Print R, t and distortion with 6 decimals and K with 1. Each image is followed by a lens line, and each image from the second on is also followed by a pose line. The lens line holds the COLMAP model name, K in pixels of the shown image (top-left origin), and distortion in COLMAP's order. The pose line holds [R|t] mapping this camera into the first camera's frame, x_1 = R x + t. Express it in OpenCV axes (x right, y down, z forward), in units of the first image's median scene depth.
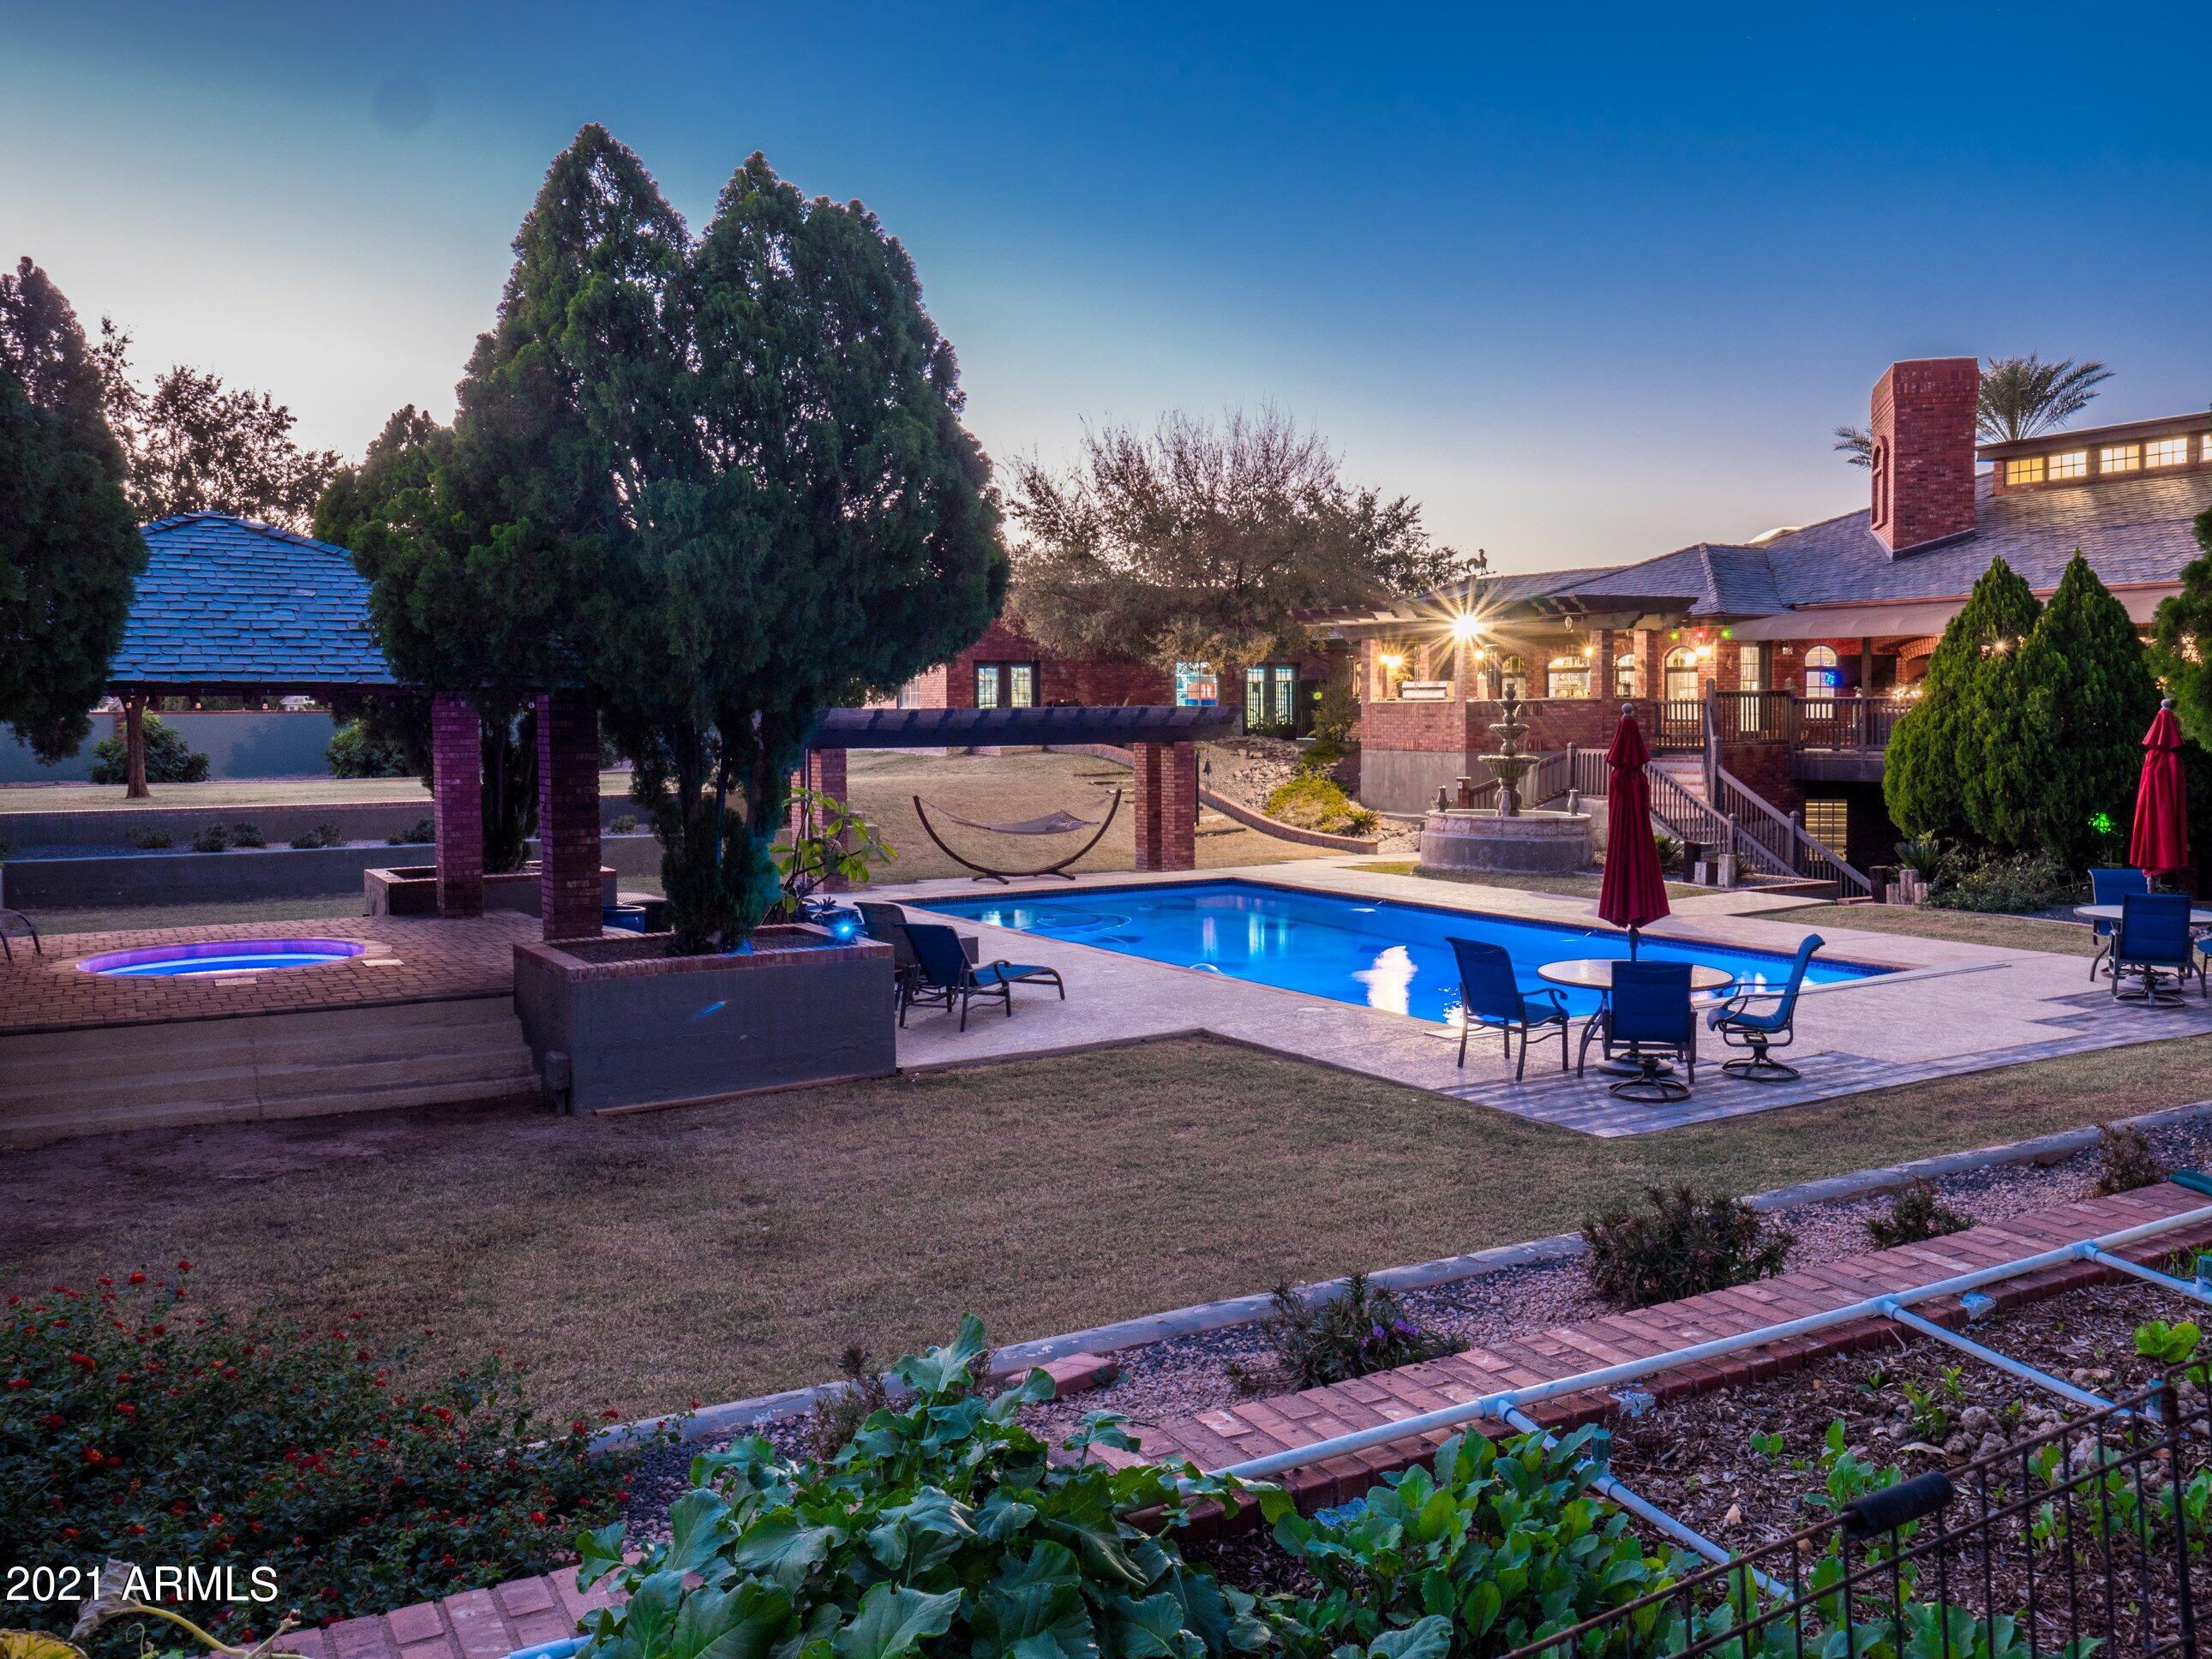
lens RADIAL K [[1816.2, 0, 1111.6], [0, 1816.2, 825.8], [0, 0, 1]] dist [-0.004166, 0.004921]
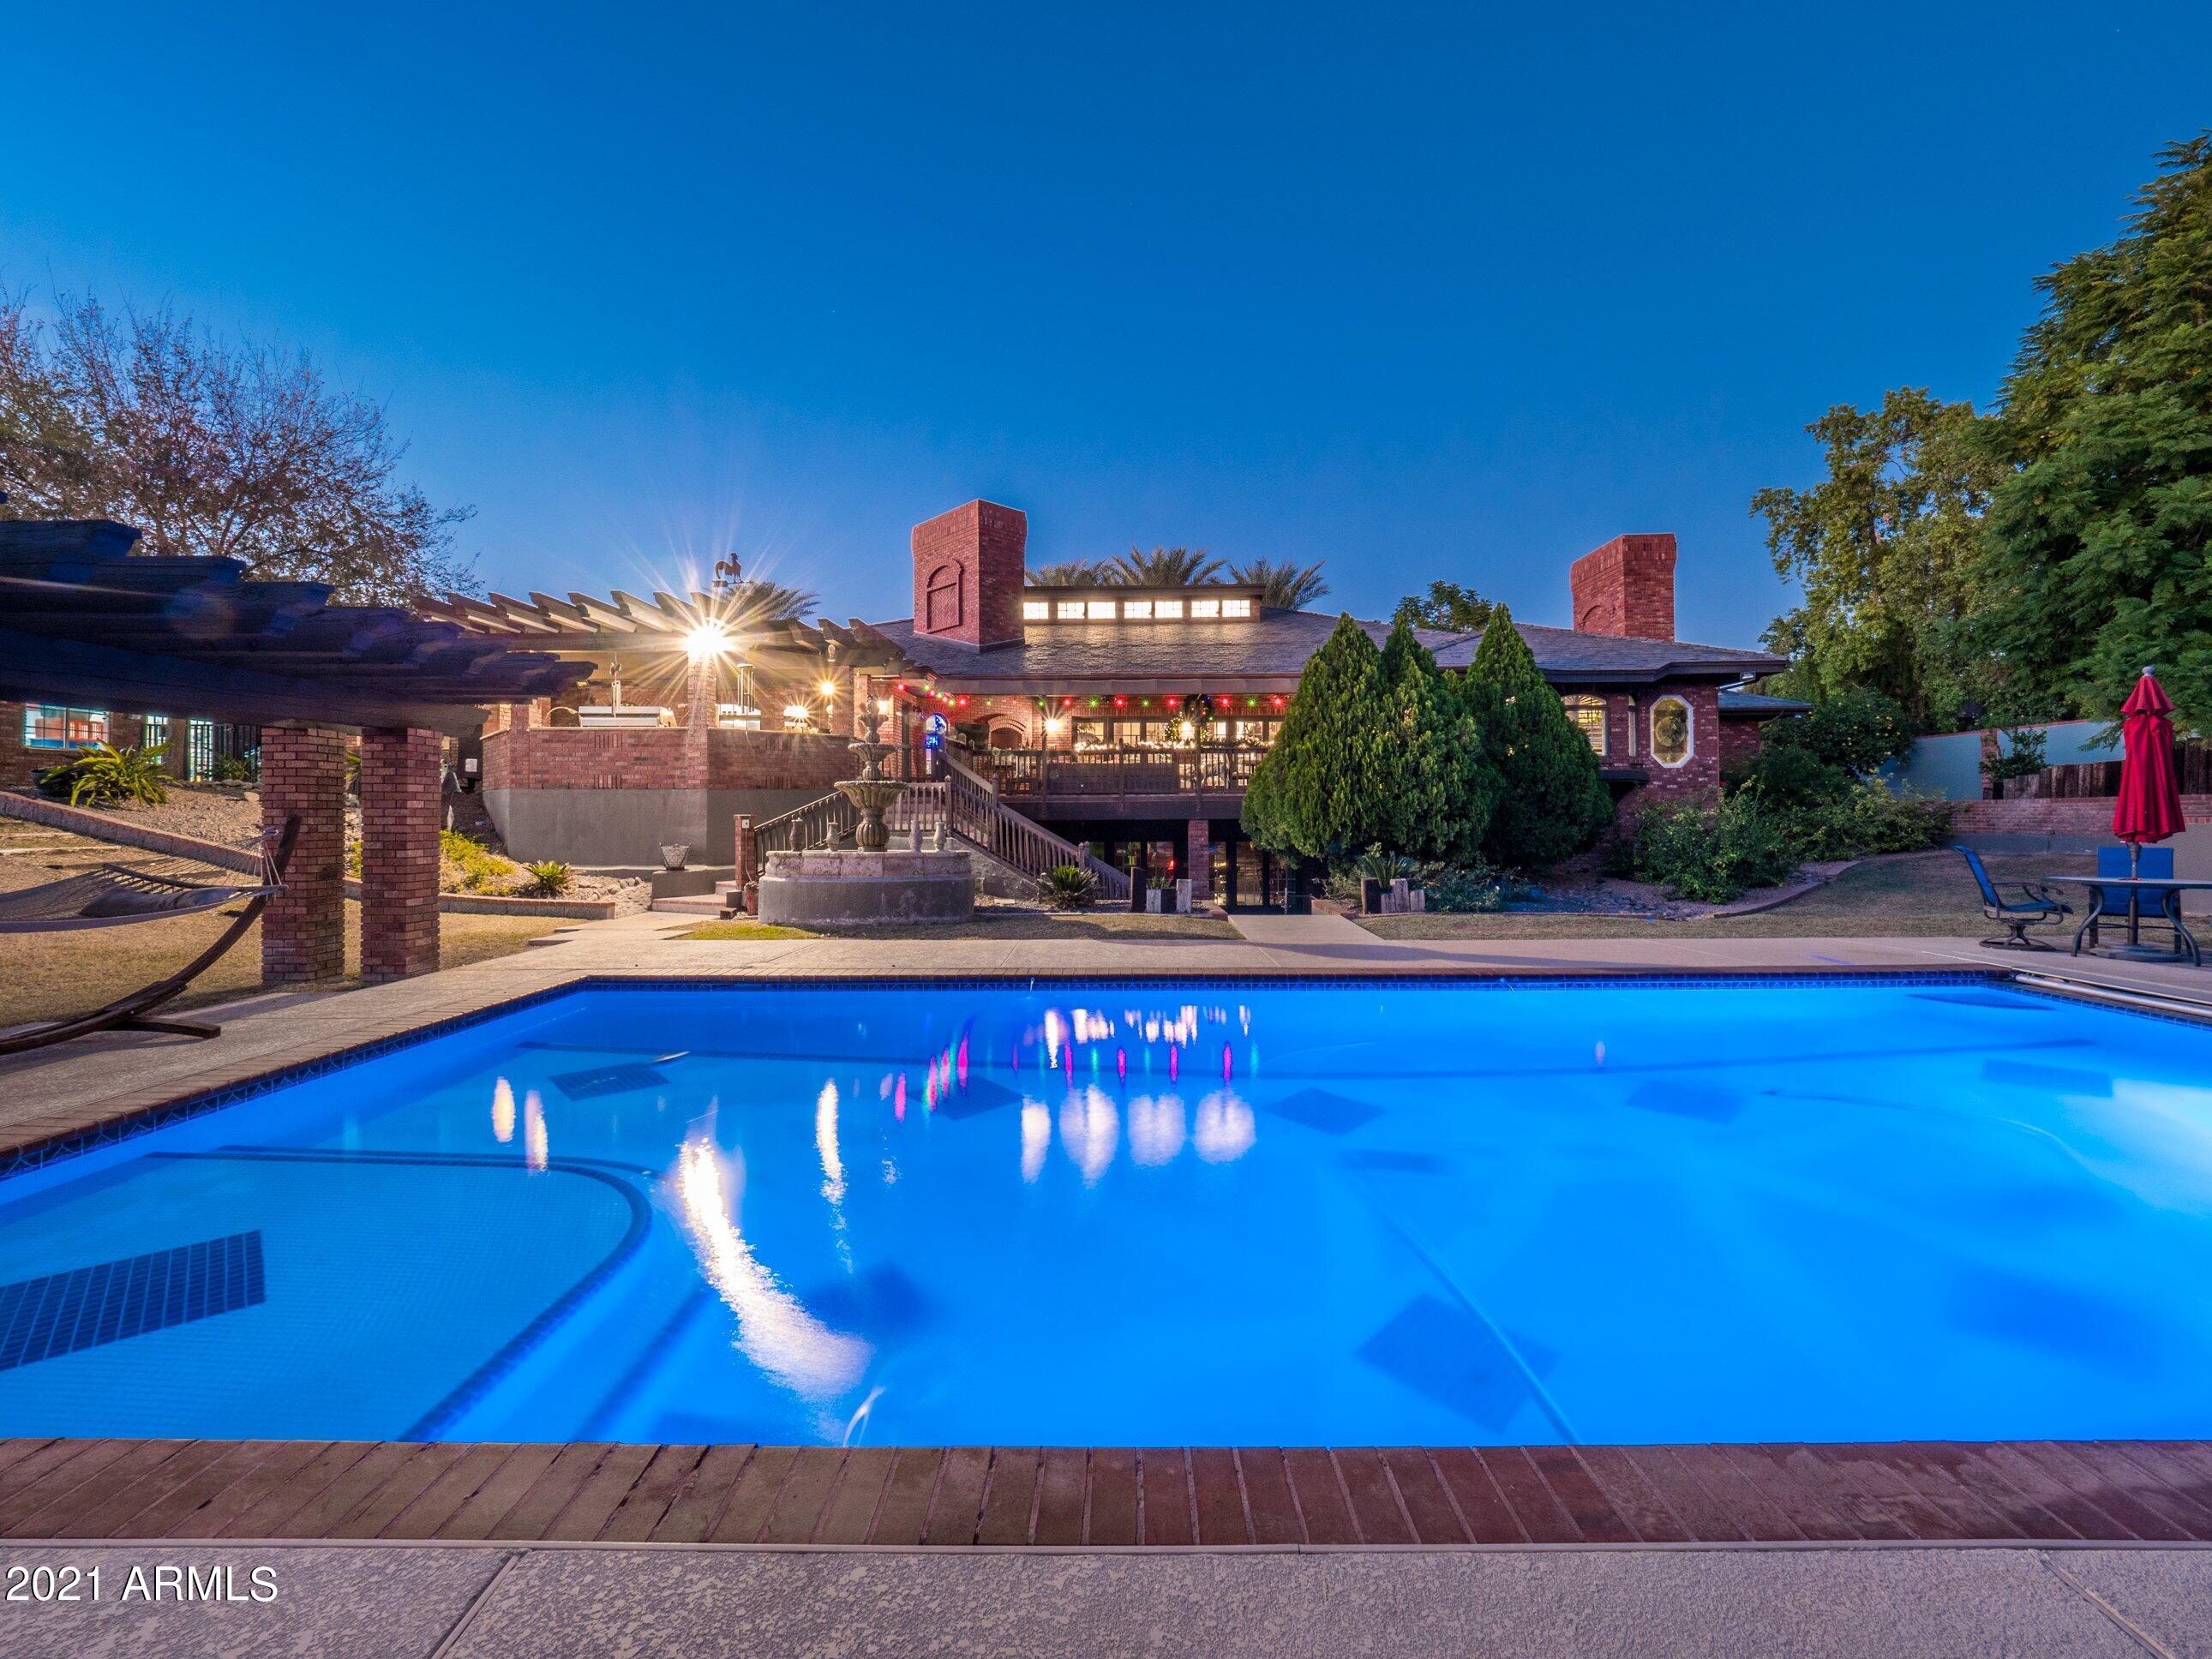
lens RADIAL K [[897.4, 0, 1094.2], [0, 897.4, 824.7], [0, 0, 1]] dist [-0.000022, -0.000035]
pose [[0.513207, 0.000980, 0.858264, -0.147195], [0.054226, 0.997964, -0.033564, 0.000806], [-0.856550, 0.063765, 0.512109, 1.289502]]
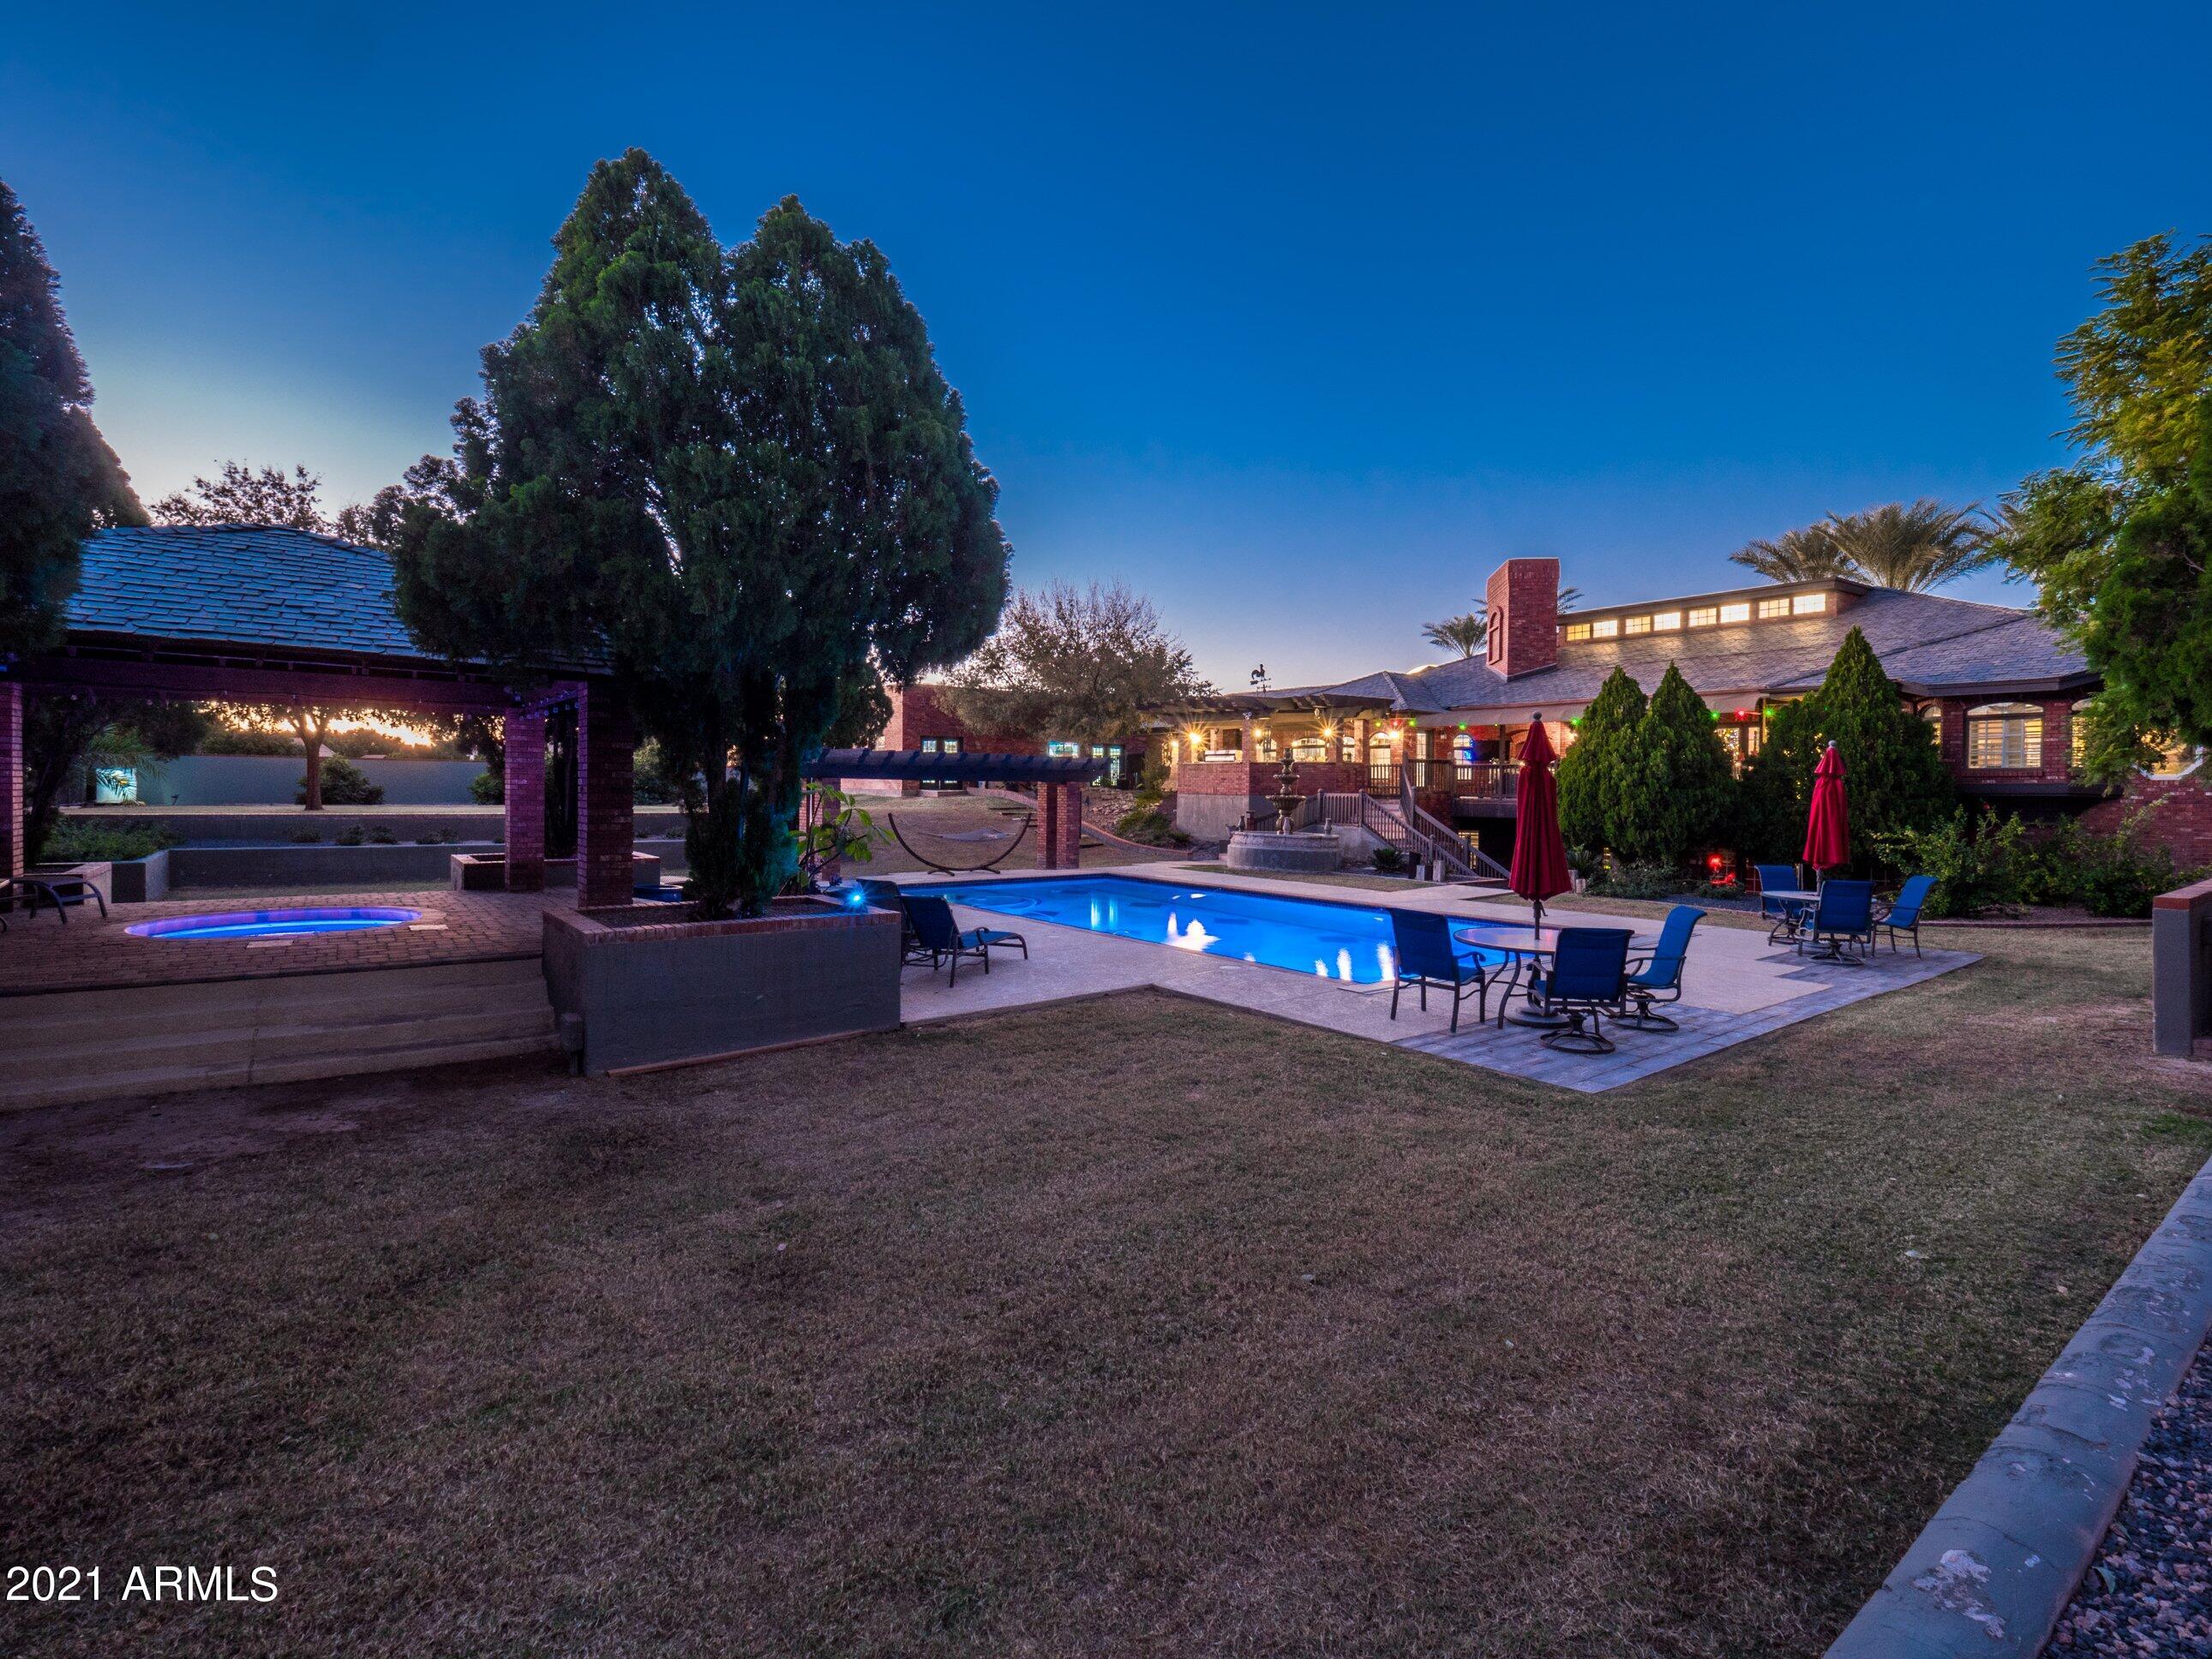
lens RADIAL K [[1031.0, 0, 1111.7], [0, 1031.0, 816.2], [0, 0, 1]] dist [-0.000942, -0.002074]
pose [[0.991961, 0.017076, 0.125386, -0.061414], [-0.012319, 0.999178, -0.038616, 0.025158], [-0.125942, 0.036761, 0.991356, 0.301555]]
